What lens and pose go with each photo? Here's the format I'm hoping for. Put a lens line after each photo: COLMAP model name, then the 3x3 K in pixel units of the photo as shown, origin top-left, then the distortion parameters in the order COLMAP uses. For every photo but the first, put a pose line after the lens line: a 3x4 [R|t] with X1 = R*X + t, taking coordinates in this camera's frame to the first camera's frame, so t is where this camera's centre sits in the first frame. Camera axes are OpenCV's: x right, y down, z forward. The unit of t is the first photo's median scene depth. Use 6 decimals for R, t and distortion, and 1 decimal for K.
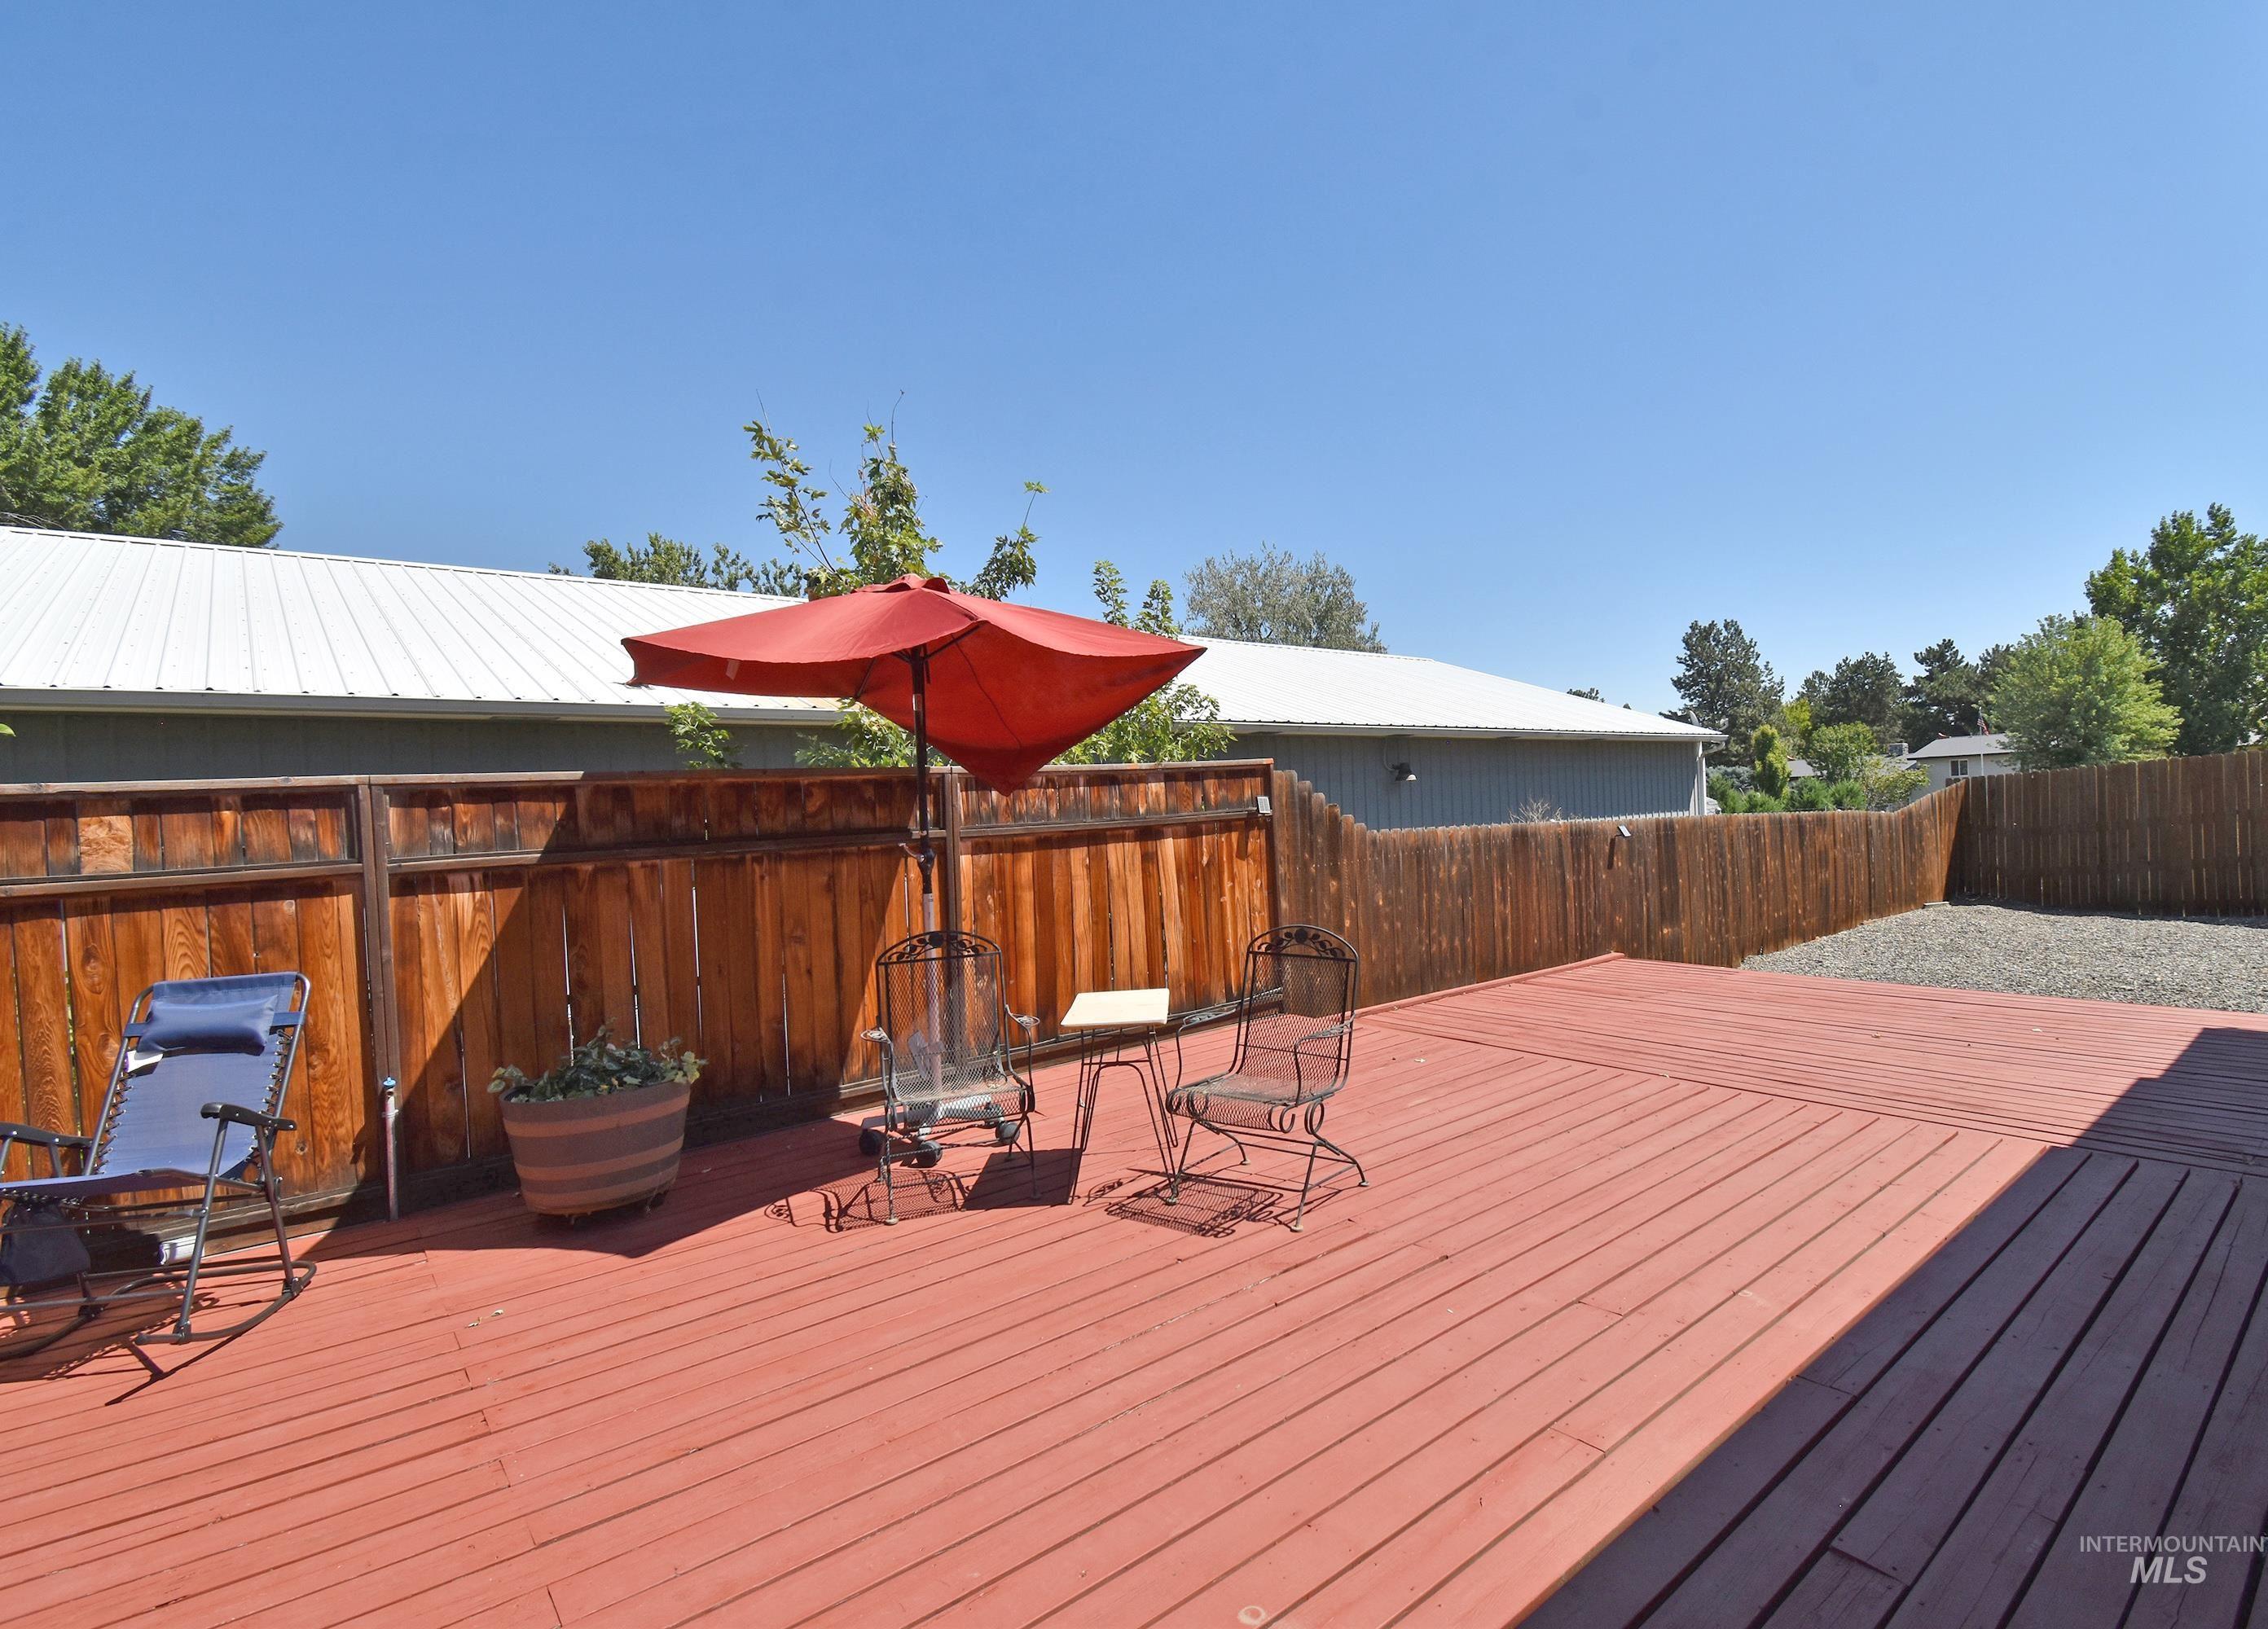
lens RADIAL K [[1130.4, 0, 1145.6], [0, 1130.4, 815.2], [0, 0, 1]] dist [-0.001695, -0.000633]
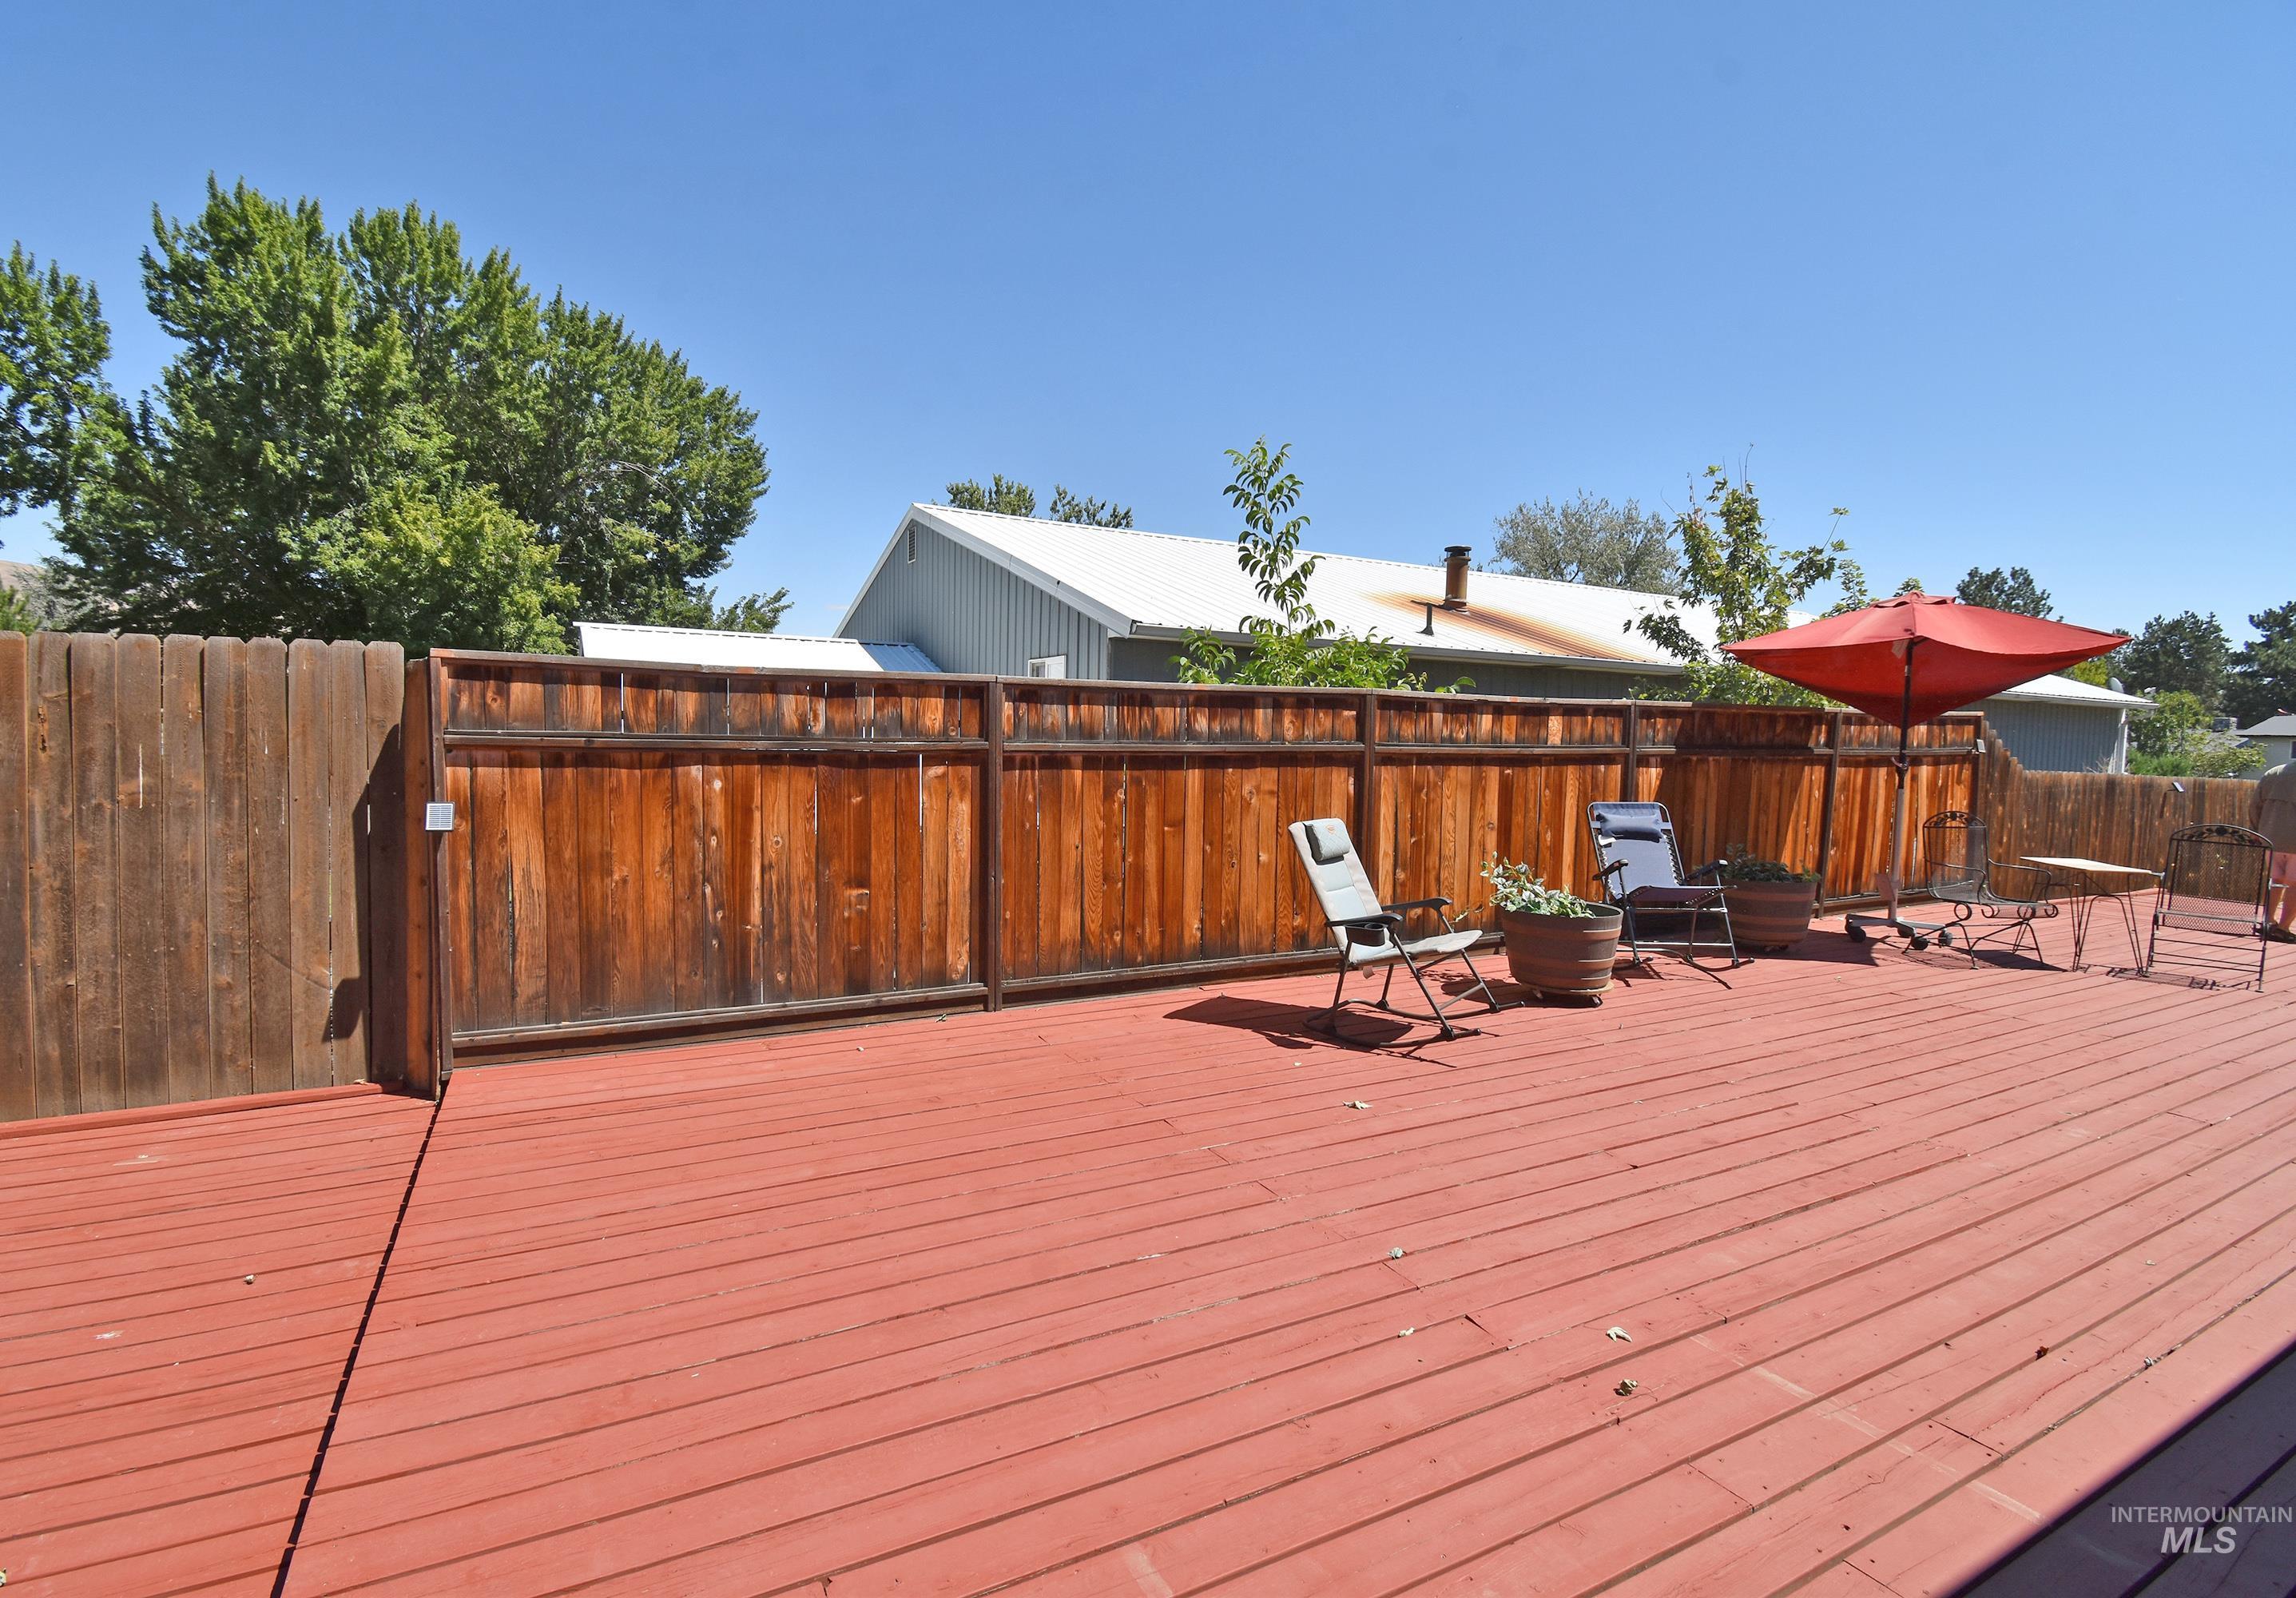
lens RADIAL K [[1033.8, 0, 1111.4], [0, 1033.8, 797.5], [0, 0, 1]] dist [0.022259, -0.026821]
pose [[0.969021, 0.078999, -0.234003, -0.851298], [-0.064288, 0.995484, 0.069851, 0.045493], [0.238464, -0.052643, 0.969723, -0.649986]]
